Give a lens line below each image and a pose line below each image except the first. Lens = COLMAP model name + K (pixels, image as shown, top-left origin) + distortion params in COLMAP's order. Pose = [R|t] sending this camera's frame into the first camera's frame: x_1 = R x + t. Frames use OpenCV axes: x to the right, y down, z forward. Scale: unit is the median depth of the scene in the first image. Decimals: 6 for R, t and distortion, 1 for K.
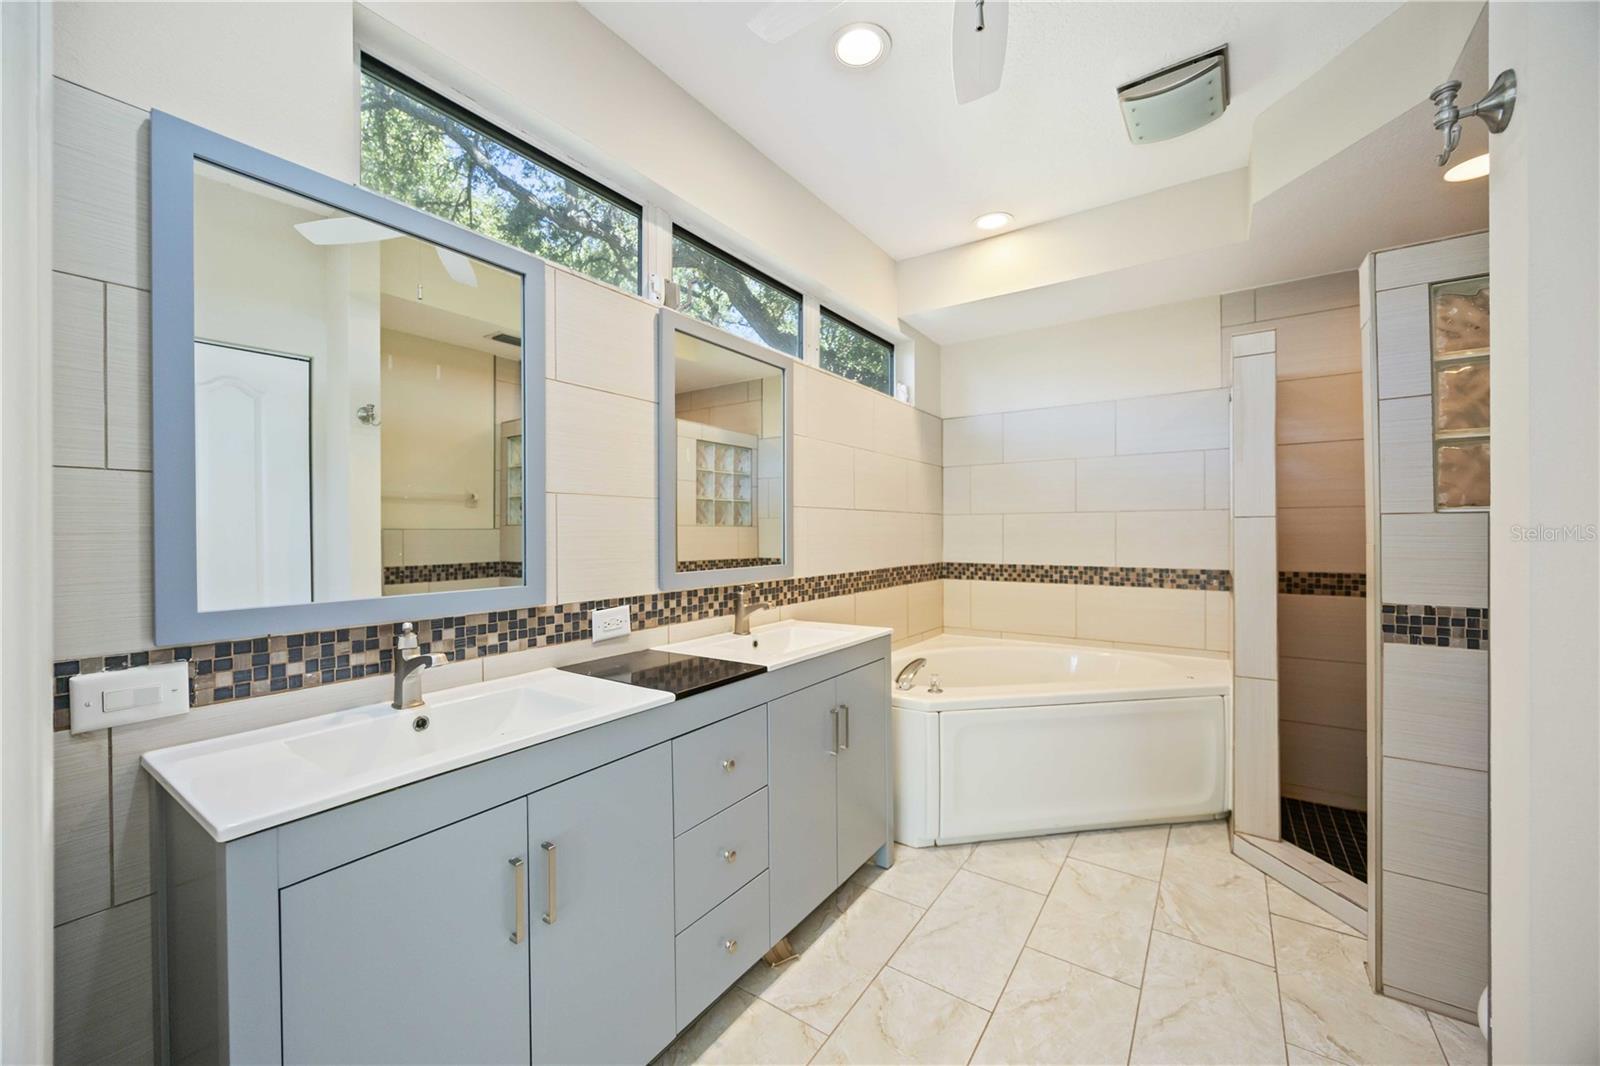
lens RADIAL K [[613.1, 0, 797.0], [0, 613.1, 532.4], [0, 0, 1]] dist [-0.002939, -0.000336]
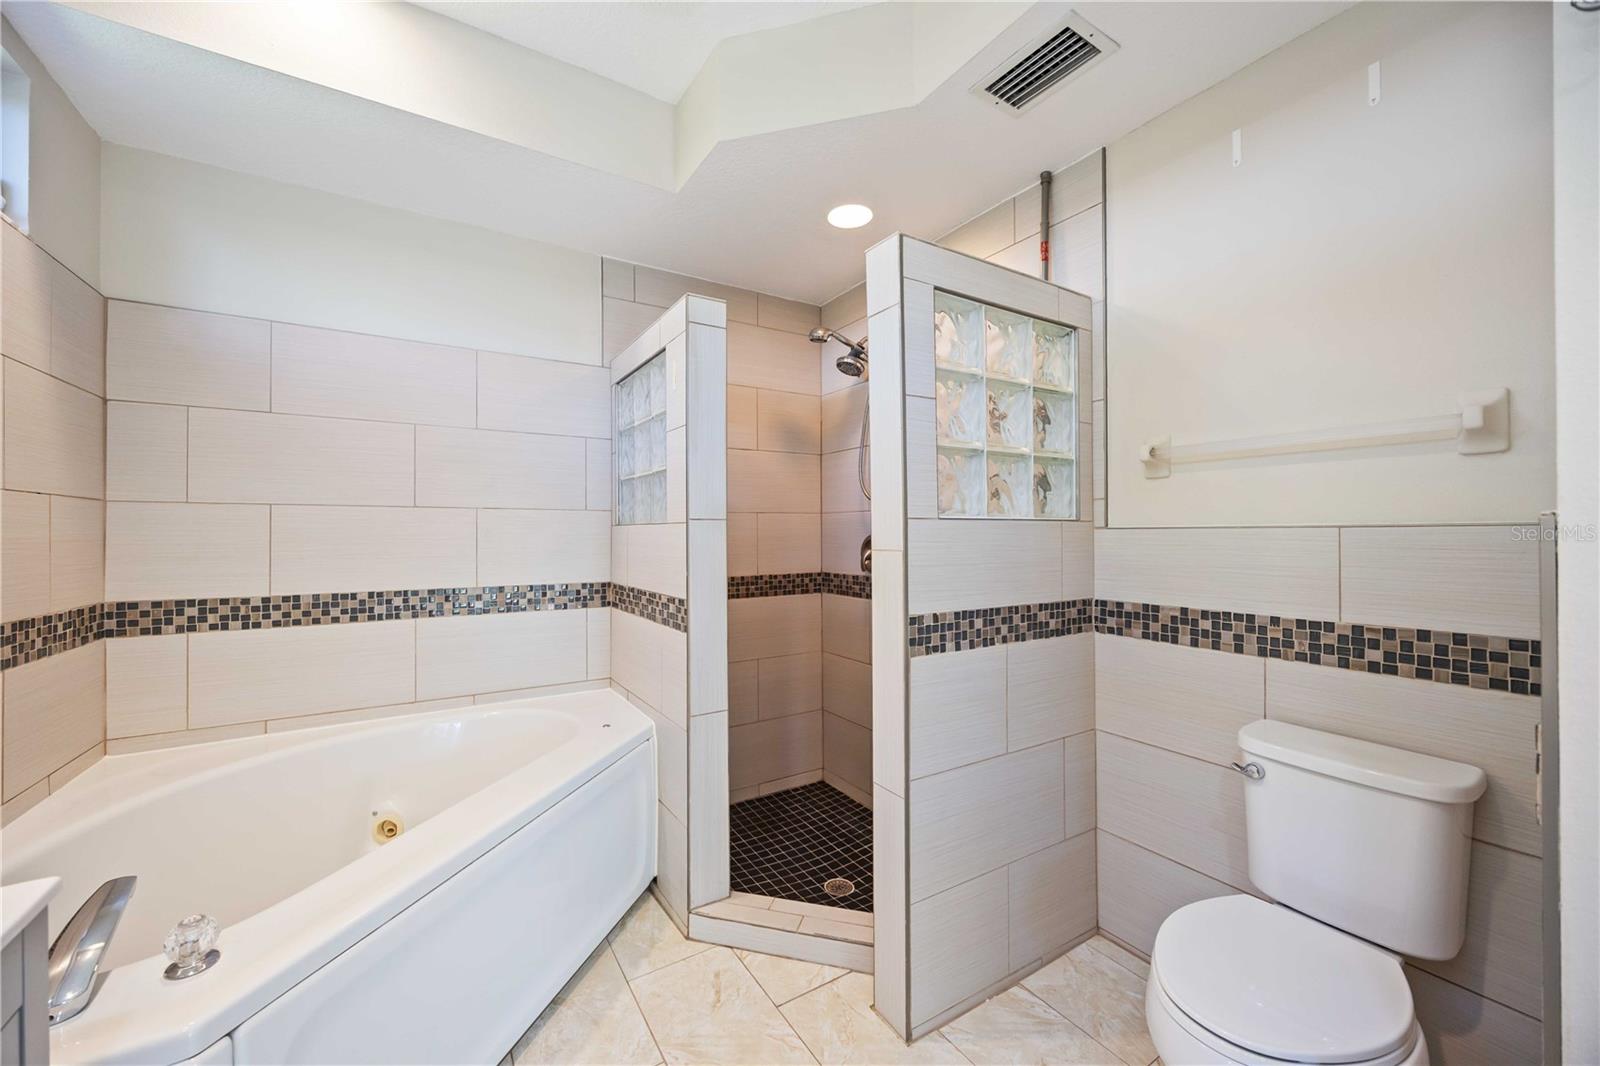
lens RADIAL K [[613.1, 0, 797.7], [0, 613.1, 529.3], [0, 0, 1]] dist [-0.002939, -0.000336]
pose [[0.388873, 0.008965, 0.921248, 0.016049], [0.000594, 0.999950, -0.009981, -0.002534], [-0.921291, 0.004428, 0.388848, 0.367831]]
